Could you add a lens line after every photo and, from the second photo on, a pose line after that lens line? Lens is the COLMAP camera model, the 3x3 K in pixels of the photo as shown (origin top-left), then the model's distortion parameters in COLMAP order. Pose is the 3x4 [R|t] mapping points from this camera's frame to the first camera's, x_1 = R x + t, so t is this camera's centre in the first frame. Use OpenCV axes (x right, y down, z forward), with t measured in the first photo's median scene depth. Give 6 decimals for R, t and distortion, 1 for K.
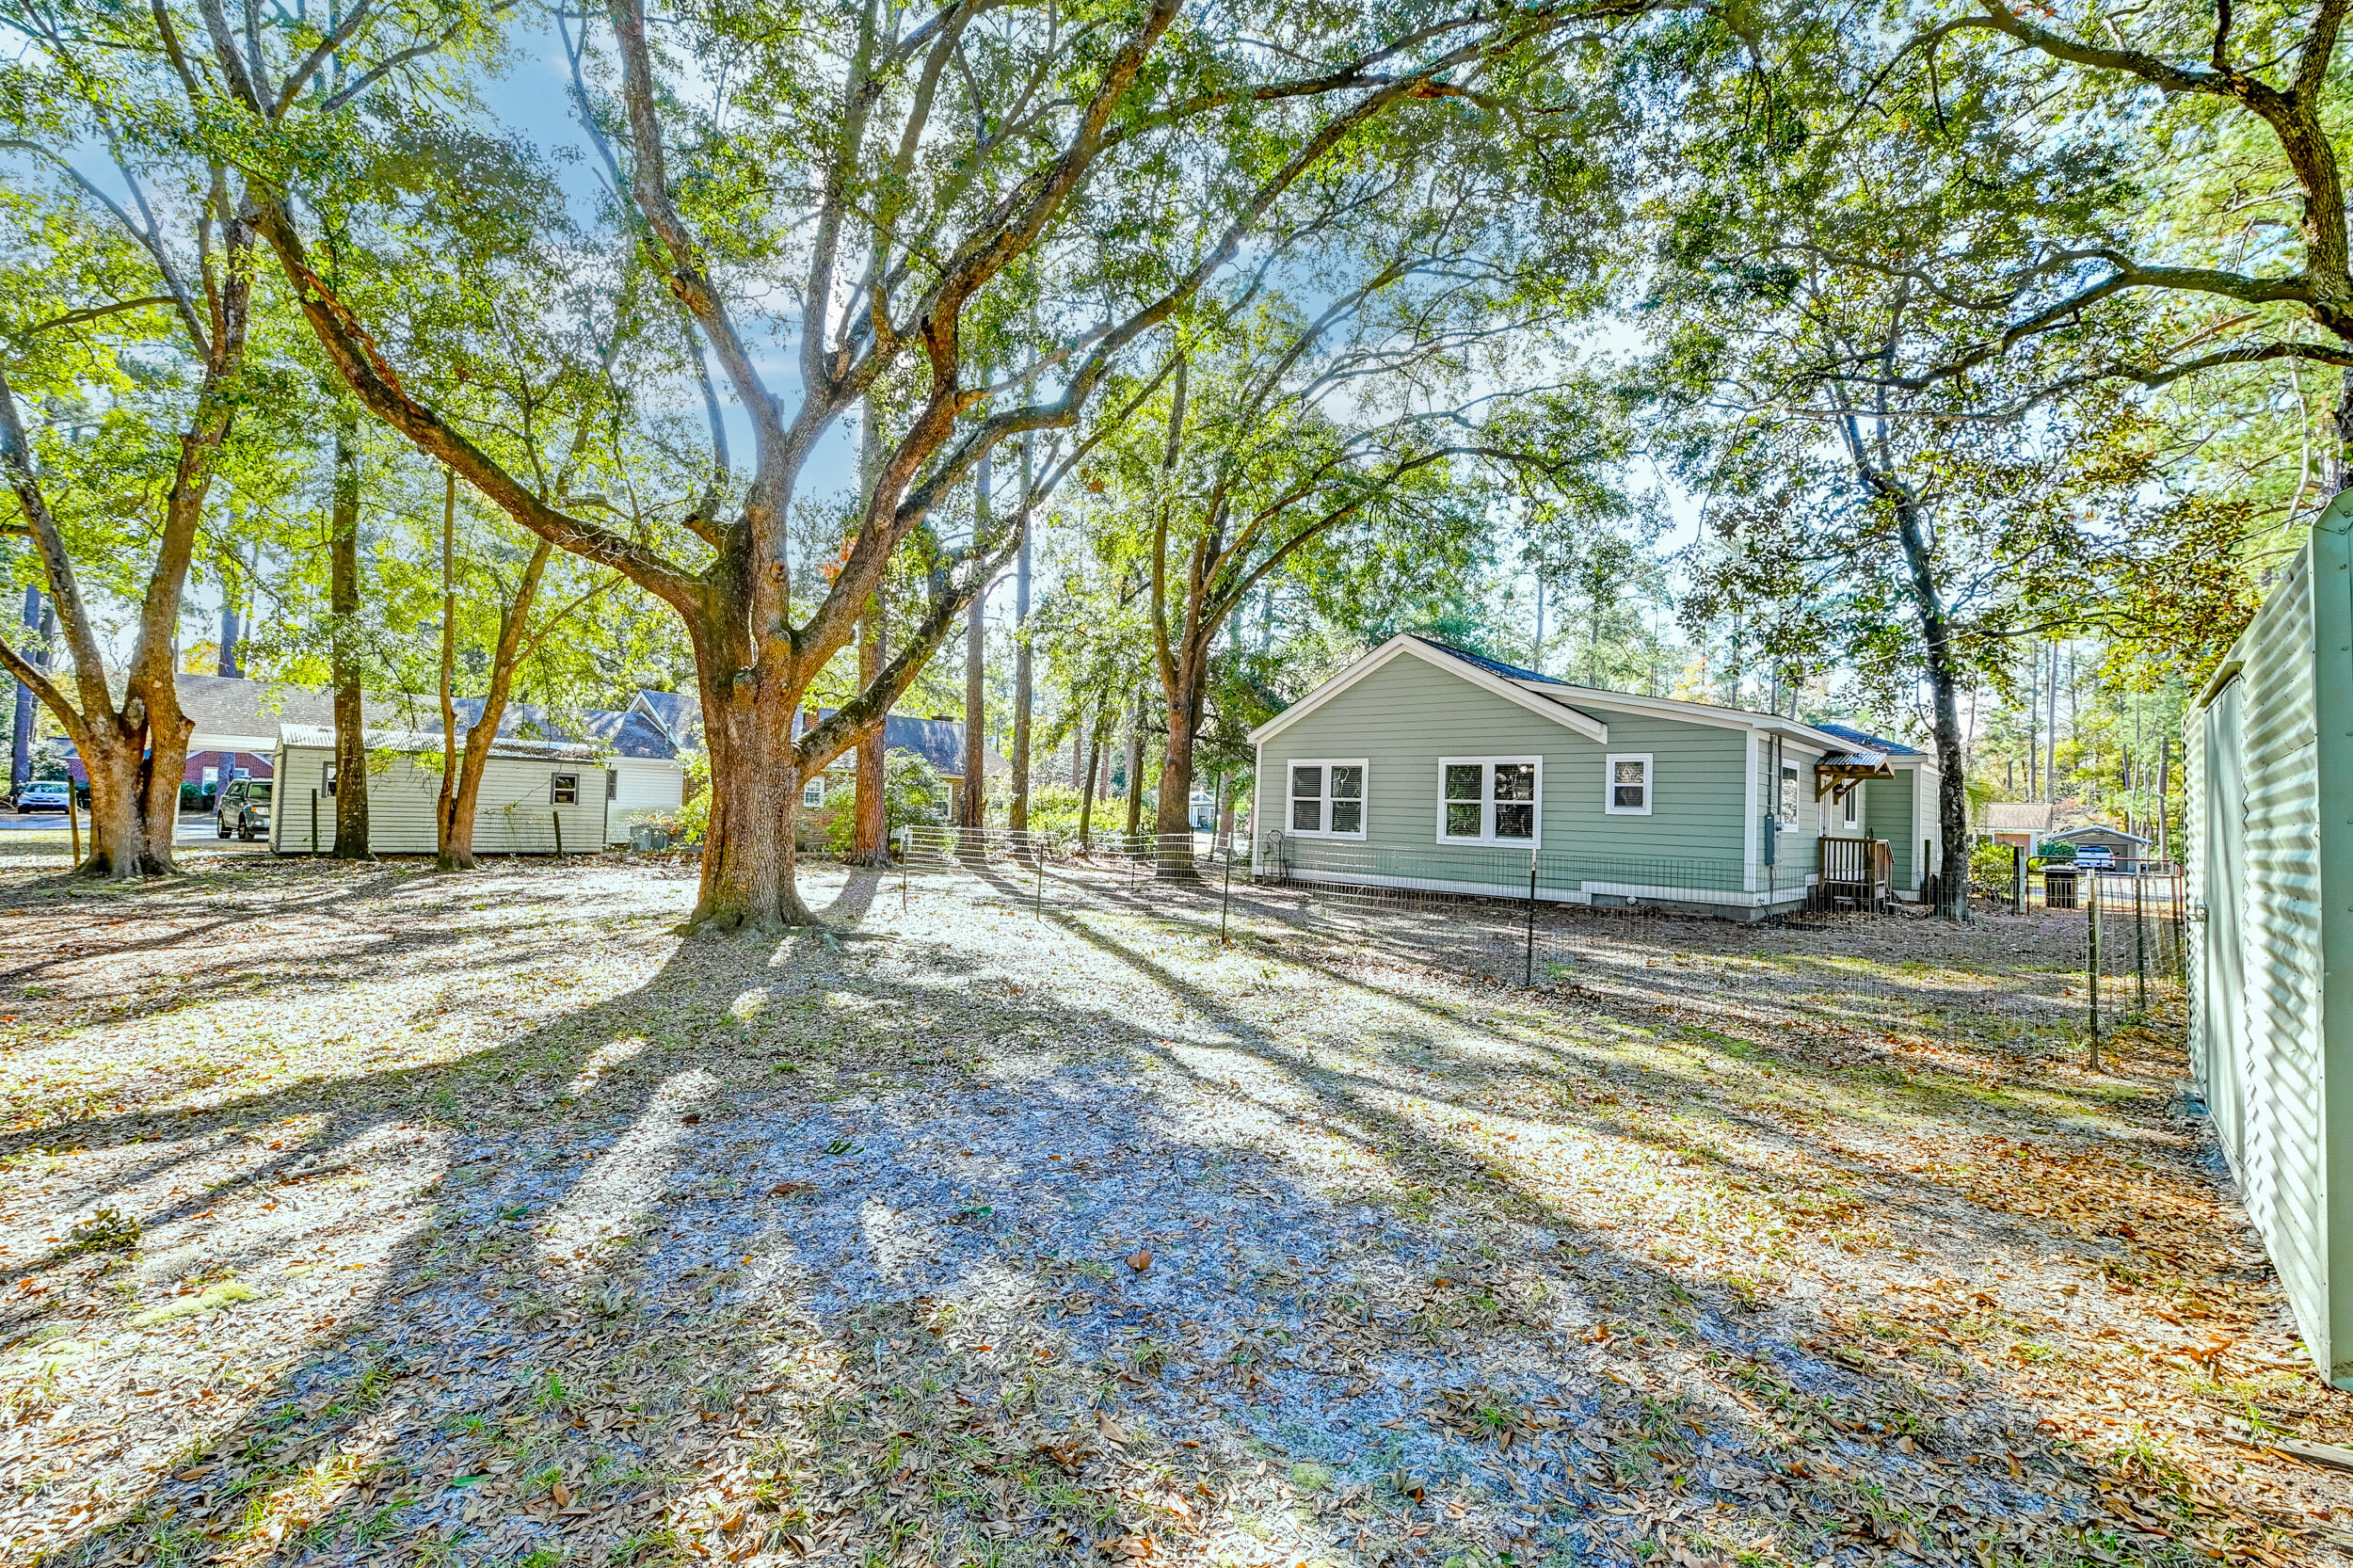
lens RADIAL K [[970.3, 0, 1181.7], [0, 970.3, 778.9], [0, 0, 1]] dist [0.003385, -0.007406]
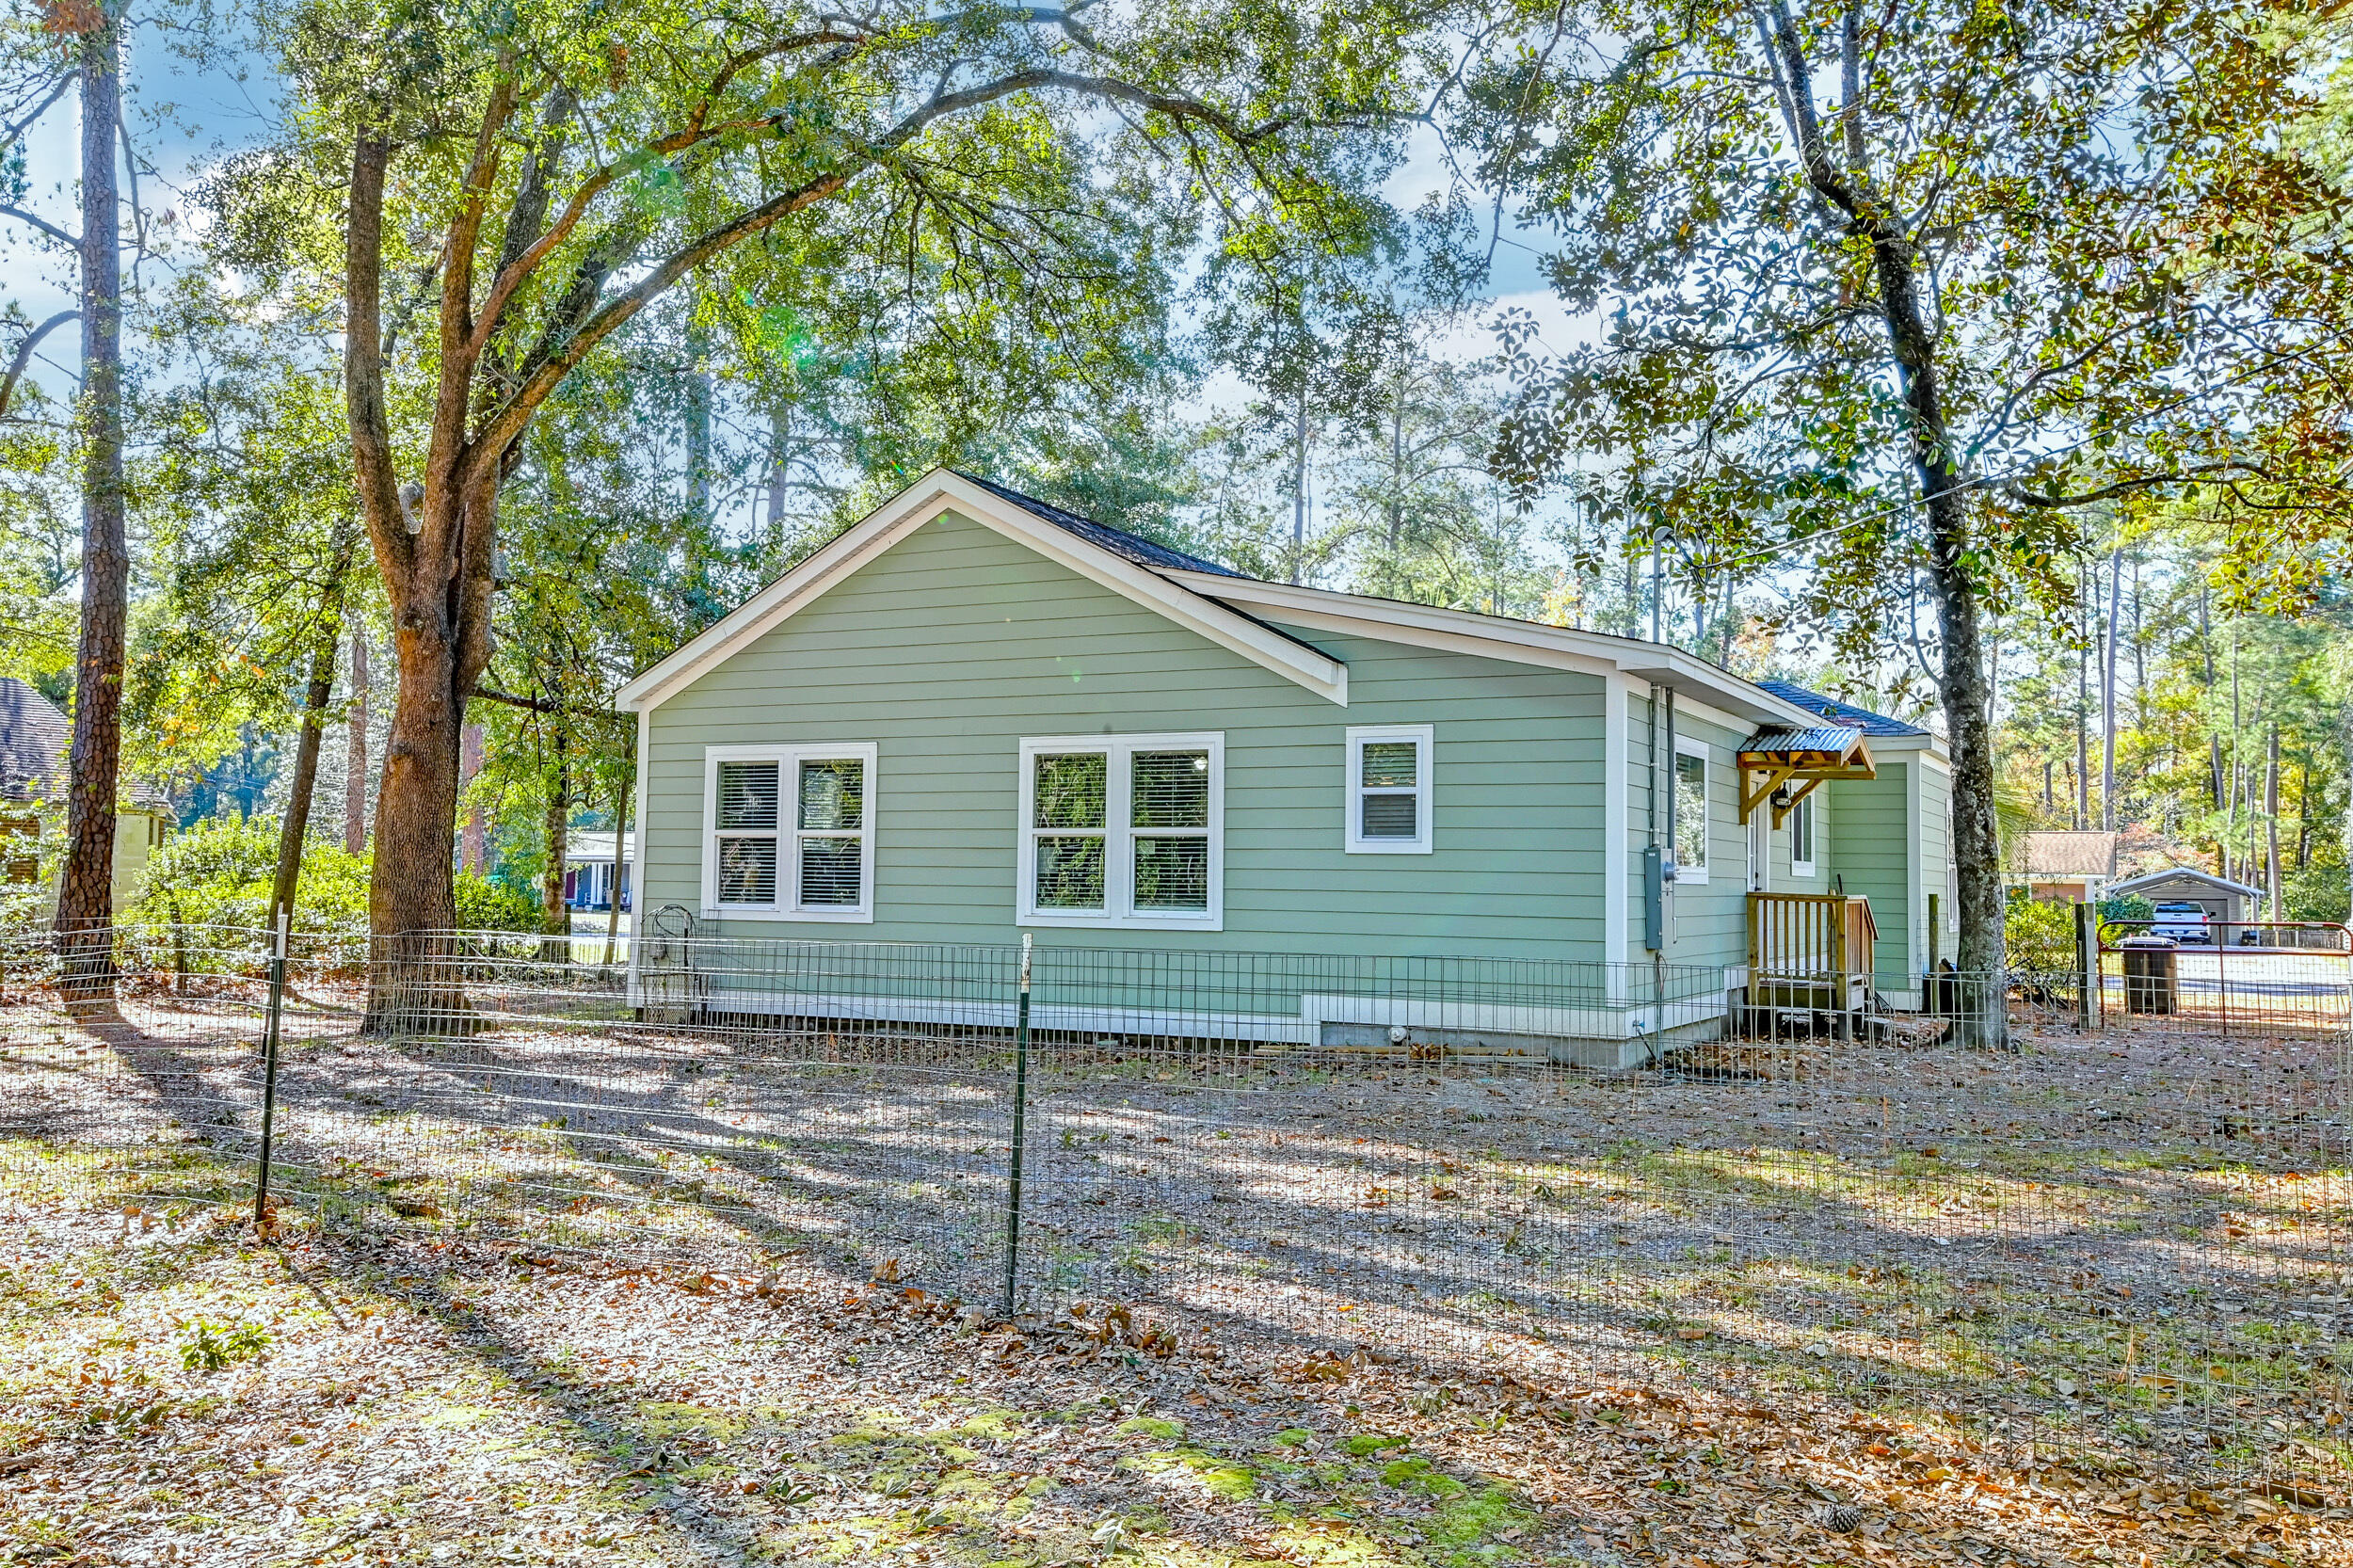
lens RADIAL K [[1832.8, 0, 1193.2], [0, 1832.8, 780.1], [0, 0, 1]] dist [0.088056, 0.013138]
pose [[0.961136, -0.005892, 0.276012, 0.105819], [0.010096, 0.999854, -0.013812, 0.011014], [-0.275891, 0.016062, 0.961055, 0.141317]]
